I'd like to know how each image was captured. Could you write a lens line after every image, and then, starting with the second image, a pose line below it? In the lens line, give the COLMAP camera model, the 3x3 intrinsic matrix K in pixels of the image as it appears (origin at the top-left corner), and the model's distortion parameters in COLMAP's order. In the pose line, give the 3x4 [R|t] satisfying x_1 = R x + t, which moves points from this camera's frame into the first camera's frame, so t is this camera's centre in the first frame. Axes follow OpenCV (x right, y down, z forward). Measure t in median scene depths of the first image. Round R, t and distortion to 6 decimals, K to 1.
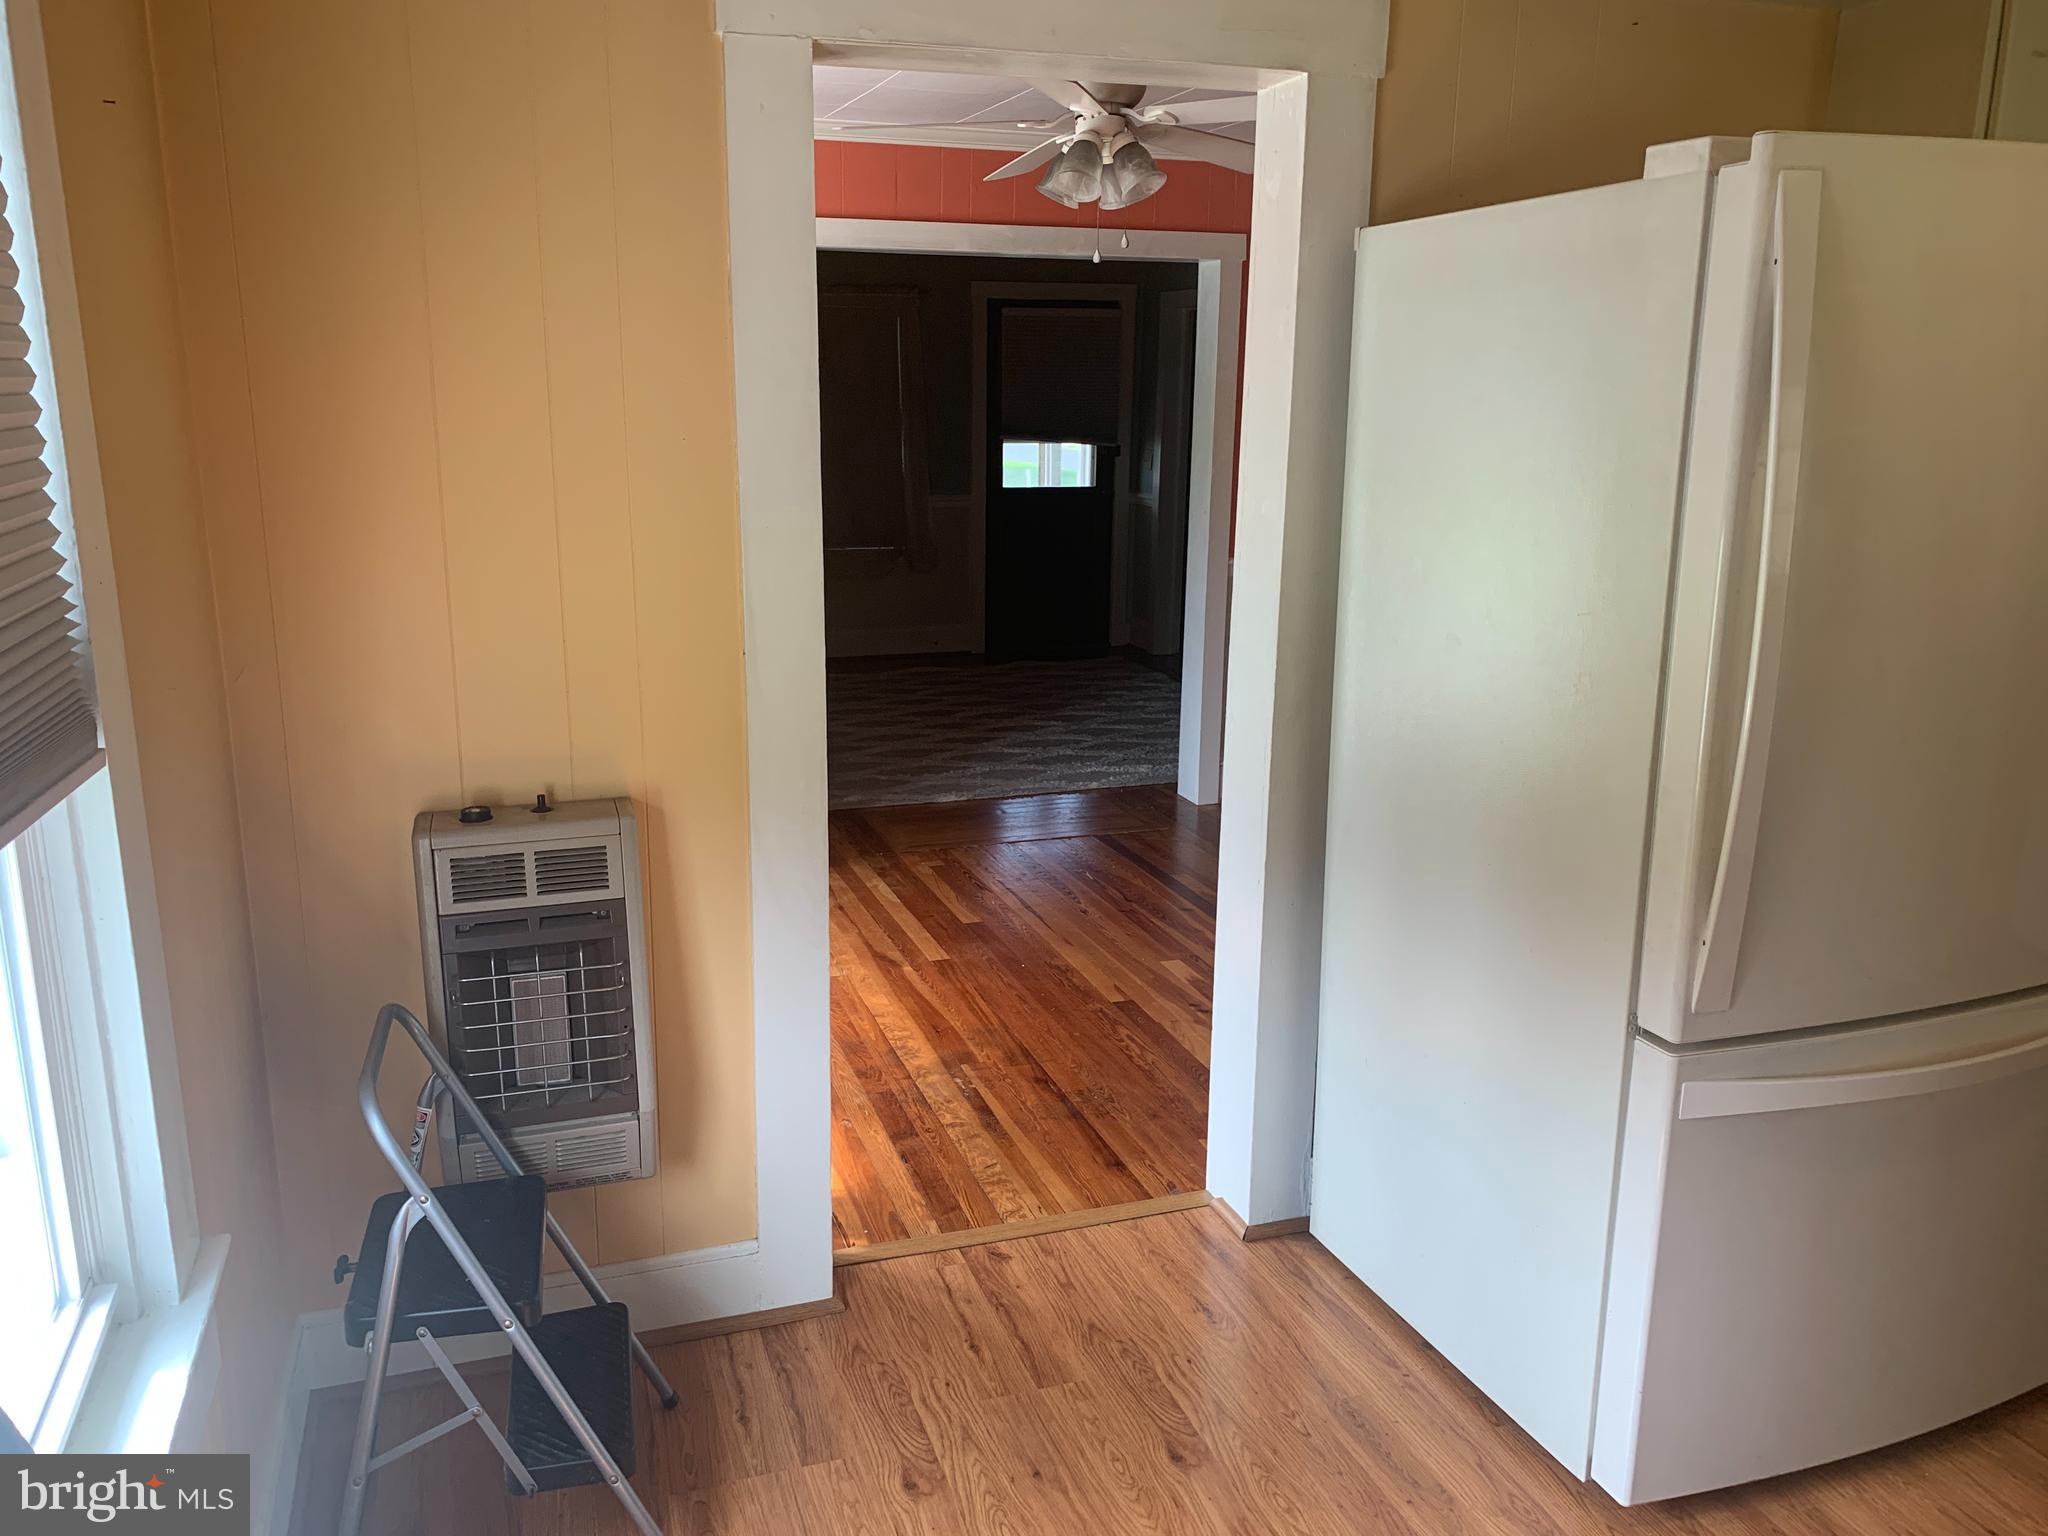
lens RADIAL K [[1526.9, 0, 1024.7], [0, 1526.9, 757.7], [0, 0, 1]] dist [0.001227, -0.003696]
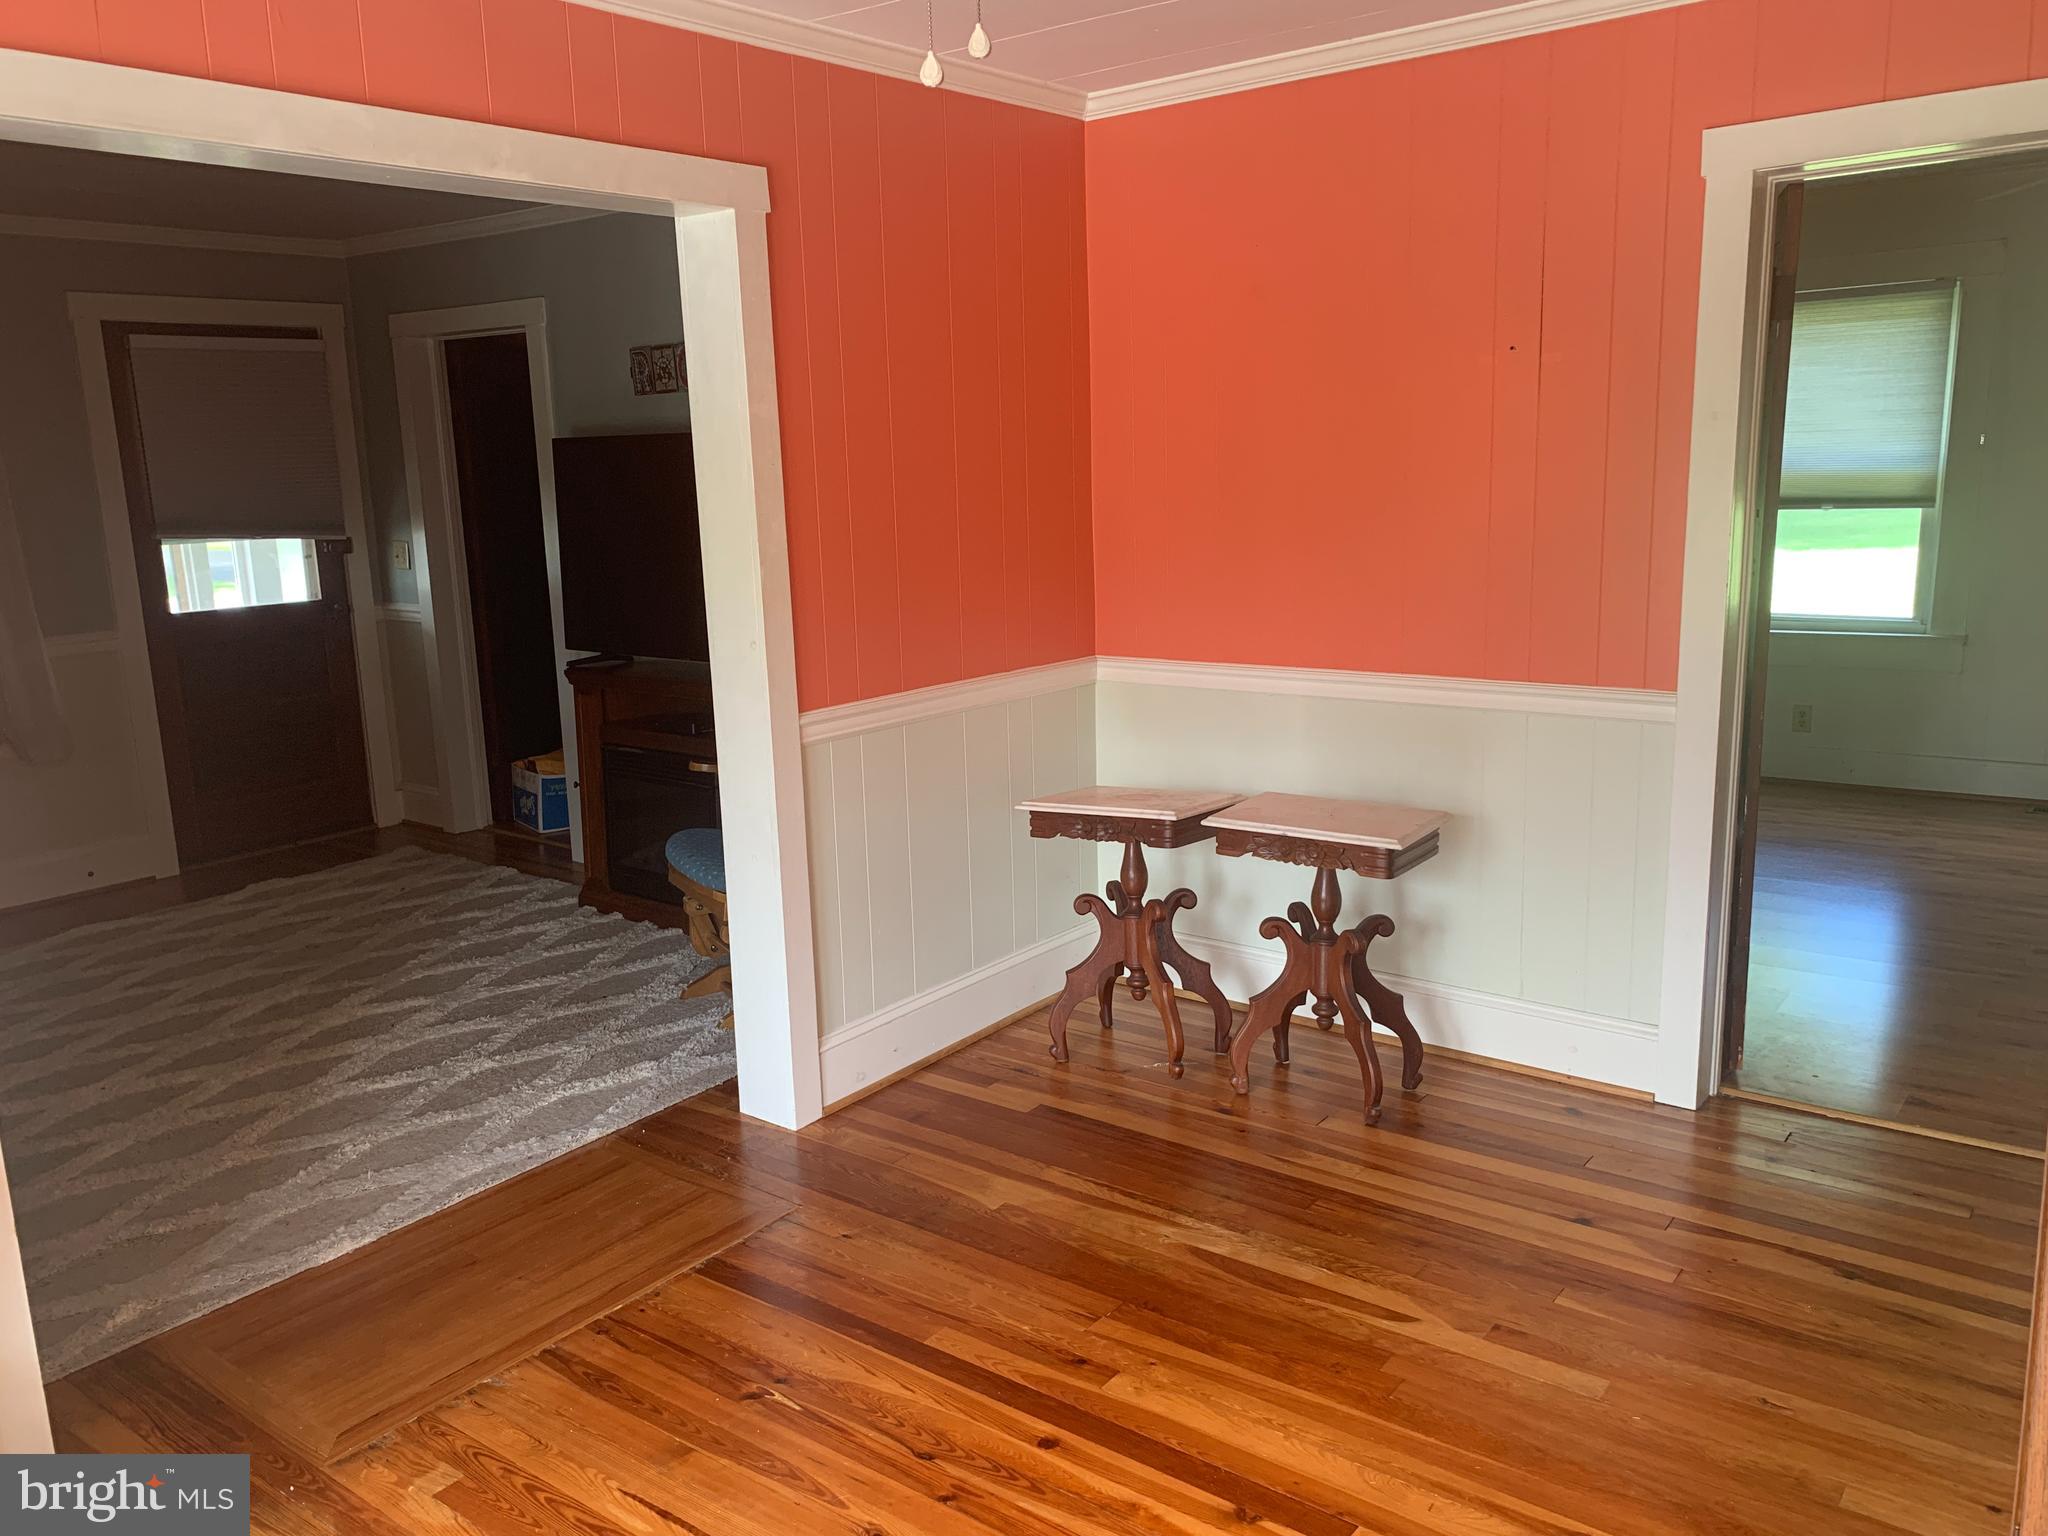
lens RADIAL K [[1526.9, 0, 1024.7], [0, 1526.9, 757.7], [0, 0, 1]] dist [0.001227, -0.003696]
pose [[0.830826, -0.144634, 0.537410, -0.094046], [0.165755, 0.986125, 0.009142, -0.087446], [-0.531275, 0.081483, 0.843272, 0.372893]]
